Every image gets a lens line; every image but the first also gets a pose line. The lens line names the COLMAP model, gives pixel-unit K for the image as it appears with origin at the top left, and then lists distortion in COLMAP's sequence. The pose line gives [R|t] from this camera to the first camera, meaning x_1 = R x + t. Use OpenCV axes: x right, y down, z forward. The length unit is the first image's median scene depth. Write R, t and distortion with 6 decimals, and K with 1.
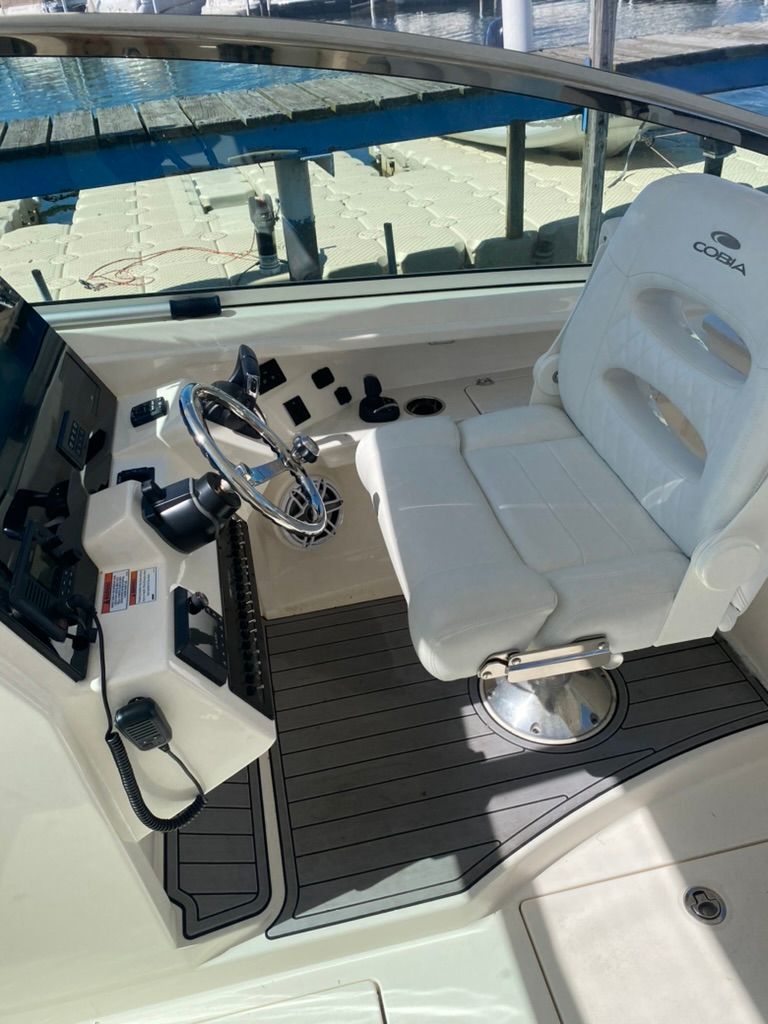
lens RADIAL K [[777.5, 0, 388.9], [0, 777.5, 499.2], [0, 0, 1]] dist [0.086701, -0.137007]
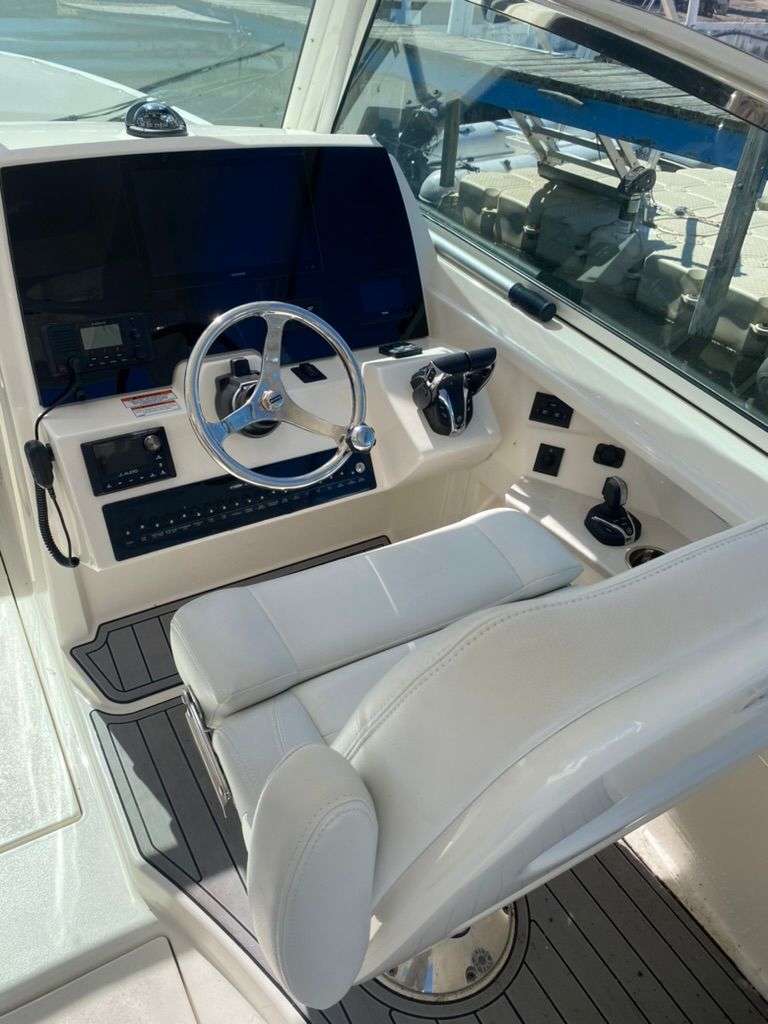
lens RADIAL K [[777.5, 0, 388.9], [0, 777.5, 499.2], [0, 0, 1]] dist [0.086701, -0.137007]
pose [[0.315174, 0.615574, -0.722311, 0.608335], [-0.617650, 0.710902, 0.336344, -0.334434], [0.720537, 0.340128, 0.604267, 0.452618]]
